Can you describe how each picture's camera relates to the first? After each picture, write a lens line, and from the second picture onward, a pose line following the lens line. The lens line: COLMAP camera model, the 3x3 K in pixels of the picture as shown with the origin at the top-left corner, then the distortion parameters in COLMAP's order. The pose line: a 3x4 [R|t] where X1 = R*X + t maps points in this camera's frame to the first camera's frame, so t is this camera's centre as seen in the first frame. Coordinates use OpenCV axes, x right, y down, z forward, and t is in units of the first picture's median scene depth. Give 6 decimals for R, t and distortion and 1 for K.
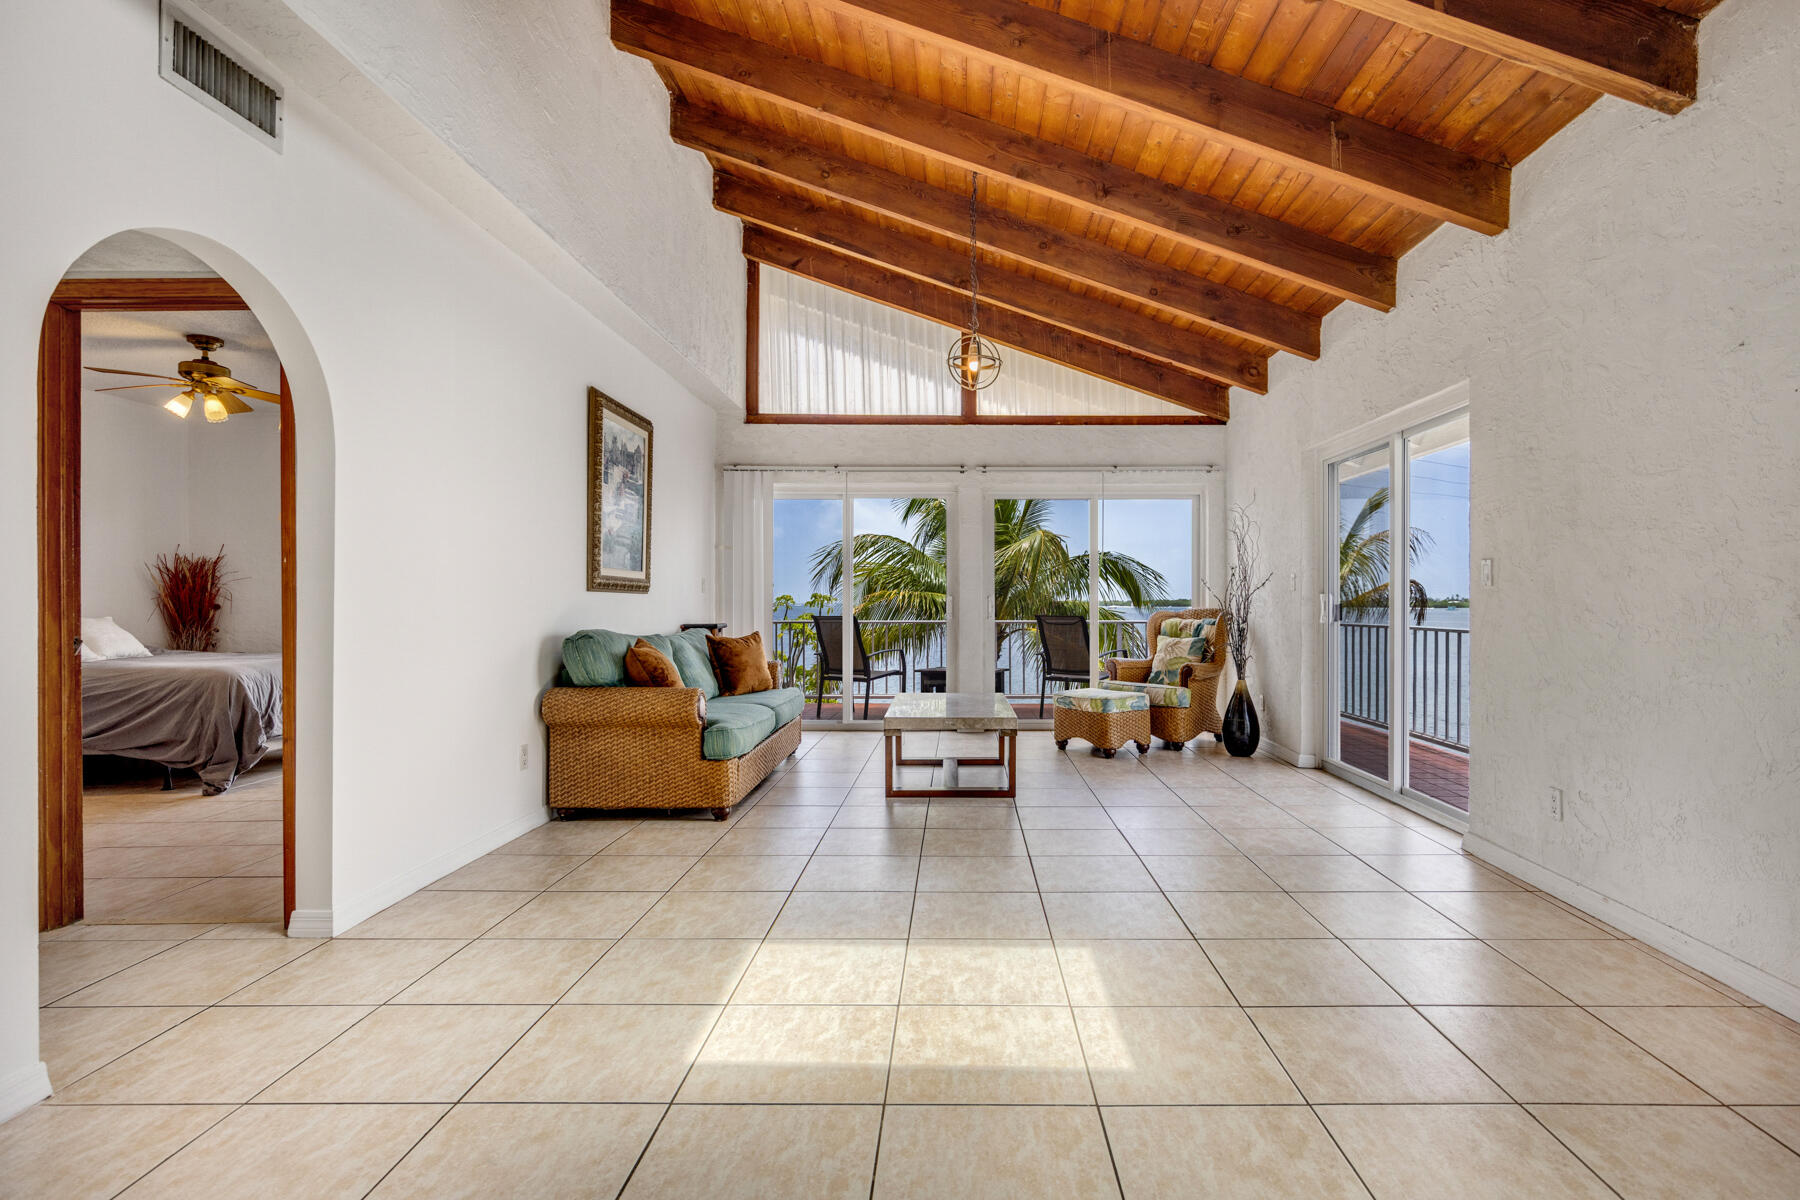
lens RADIAL K [[873.6, 0, 958.0], [0, 873.6, 603.0], [0, 0, 1]] dist [0.000343, -0.001354]
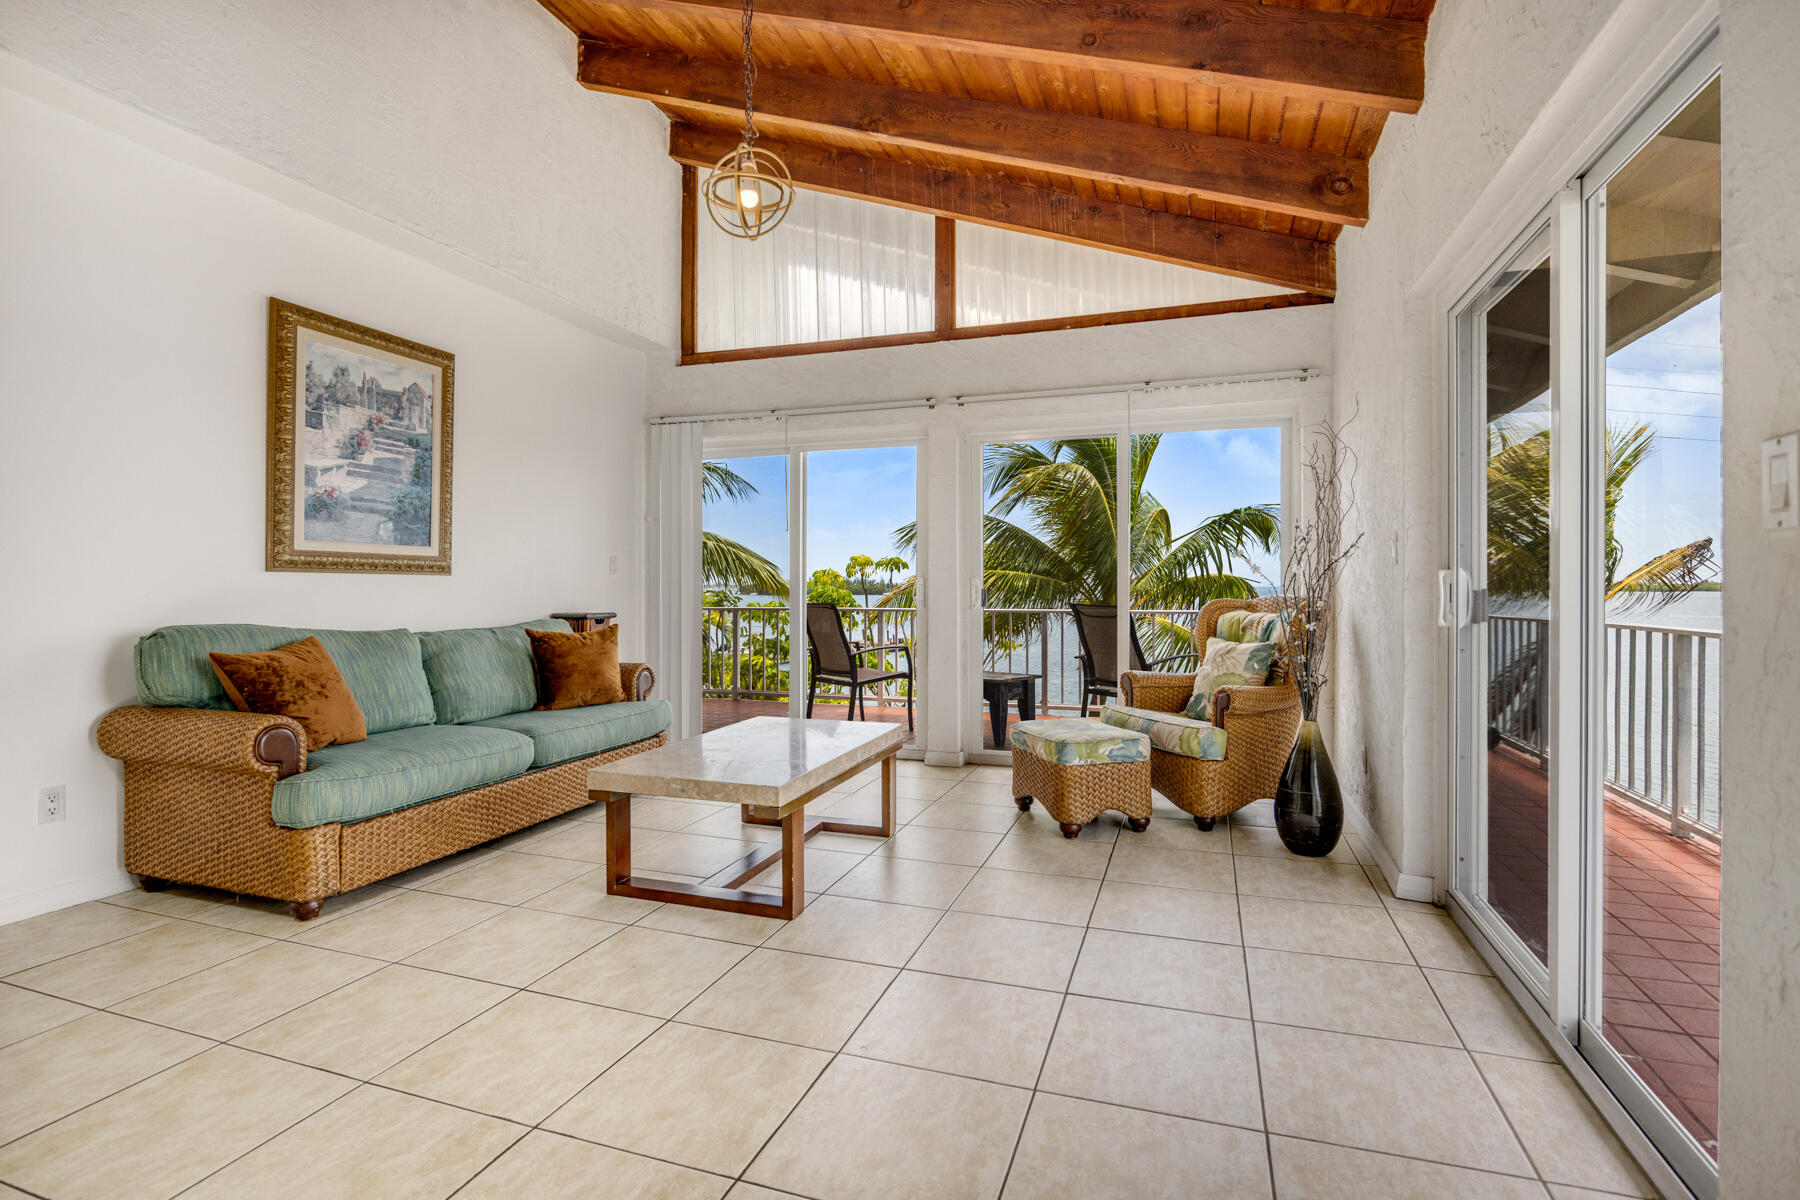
lens RADIAL K [[850.0, 0, 901.7], [0, 850.0, 586.6], [0, 0, 1]] dist [-0.005452, -0.000440]
pose [[0.944649, 0.000160, -0.328082, 0.275075], [-0.000099, 1.000000, 0.000203, -0.000820], [0.328082, -0.000159, 0.944649, 0.417183]]
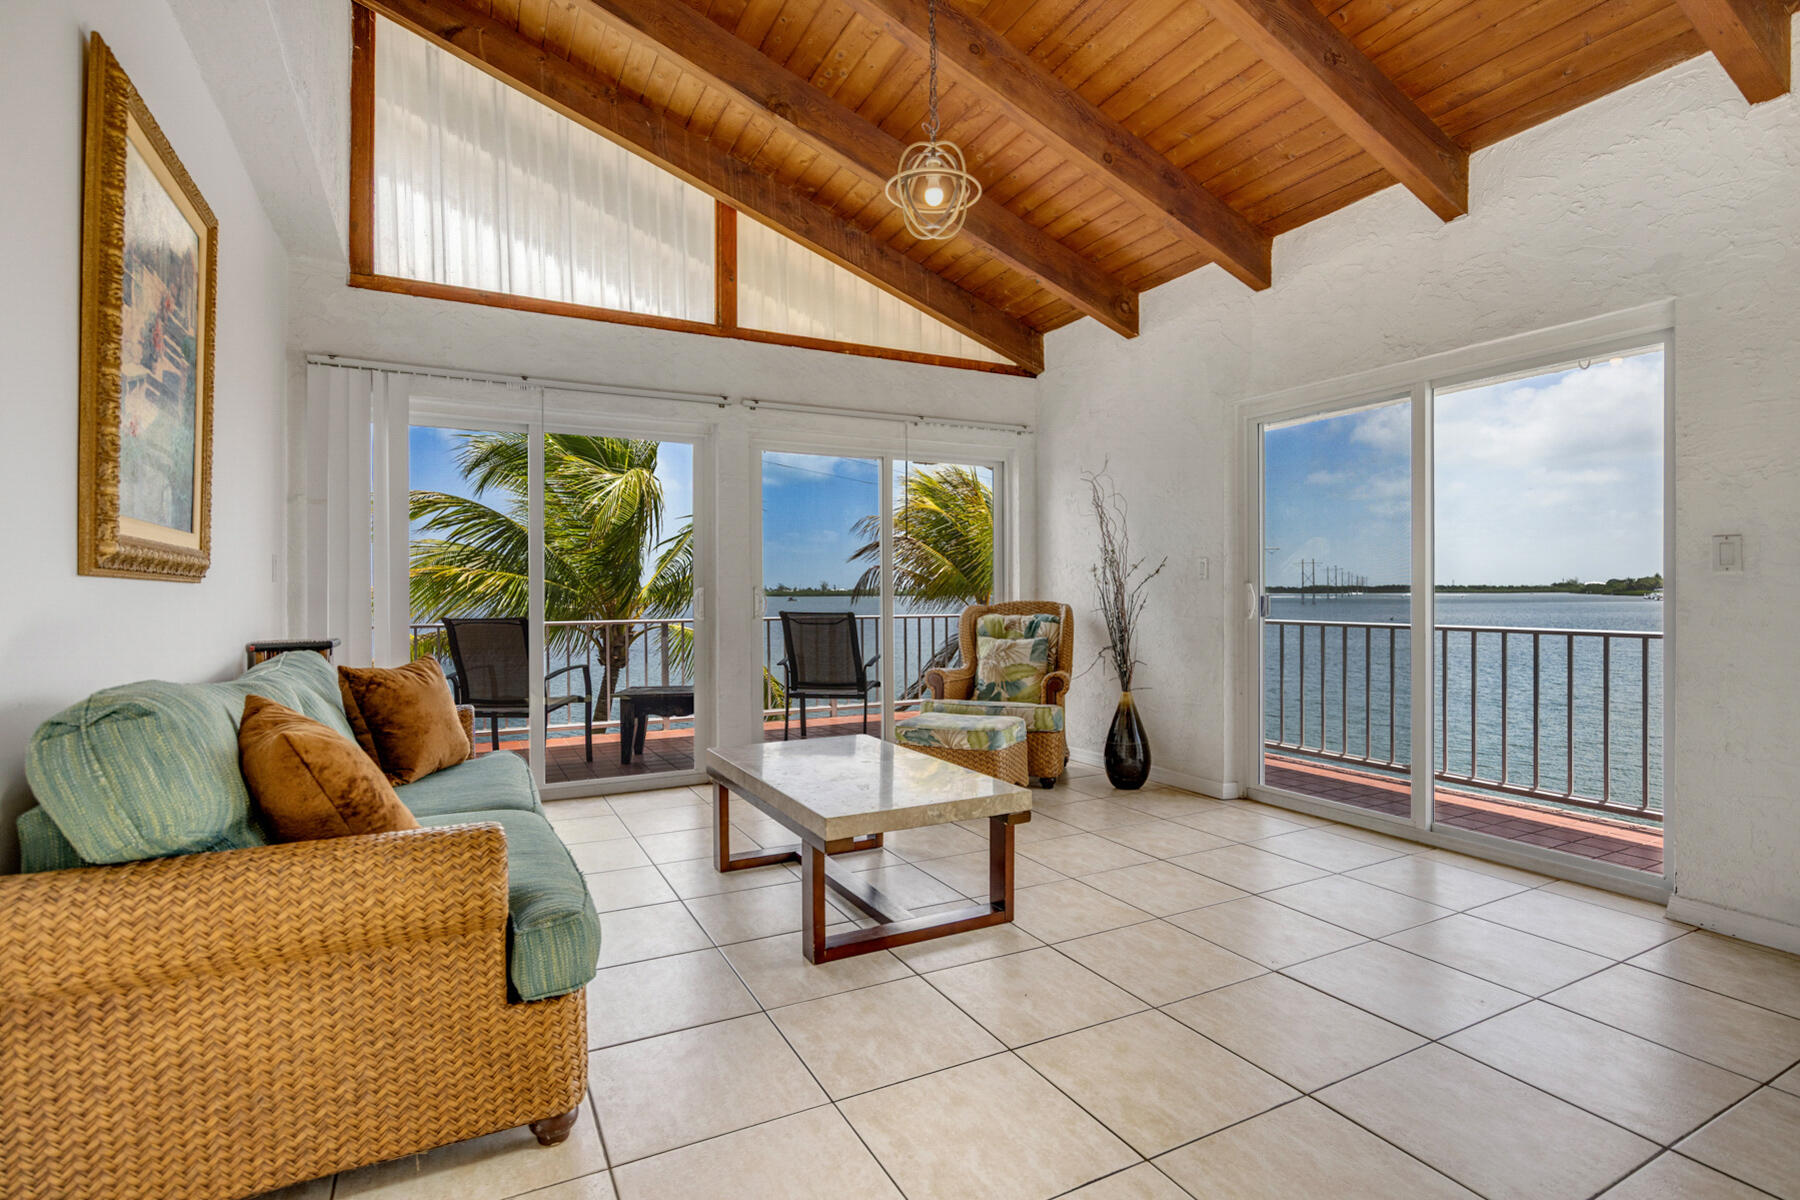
lens RADIAL K [[859.0, 0, 892.4], [0, 859.0, 593.7], [0, 0, 1]] dist [-0.009596, 0.000066]
pose [[0.889504, -0.005503, 0.456895, -0.238117], [0.004944, 0.999985, 0.002418, -0.004485], [-0.456901, 0.000108, 0.889517, 0.437979]]
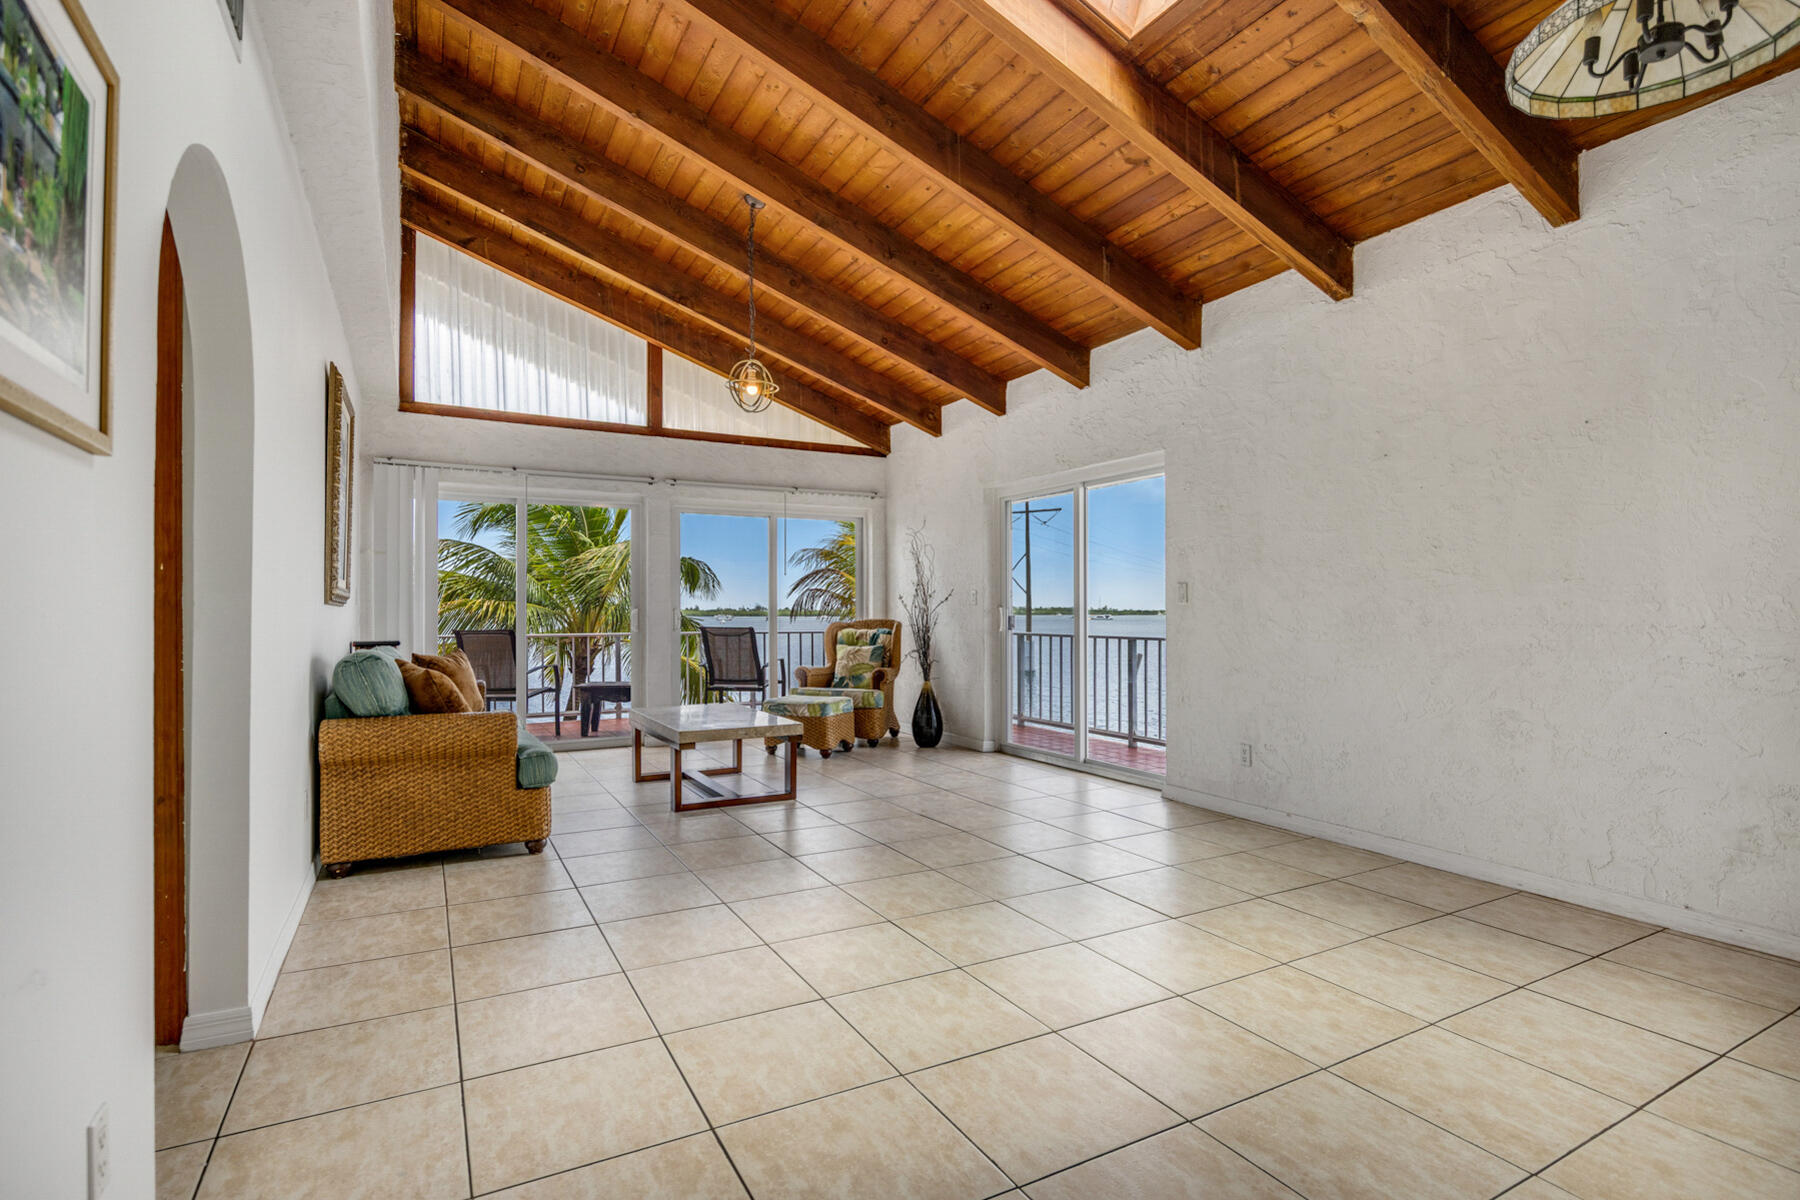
lens RADIAL K [[867.9, 0, 883.4], [0, 867.9, 600.1], [0, 0, 1]] dist [-0.001282, -0.000230]
pose [[0.882658, 0.003711, 0.470001, -0.289626], [0.003262, 0.999896, -0.014021, -0.003805], [-0.470004, 0.013909, 0.882555, 0.011342]]
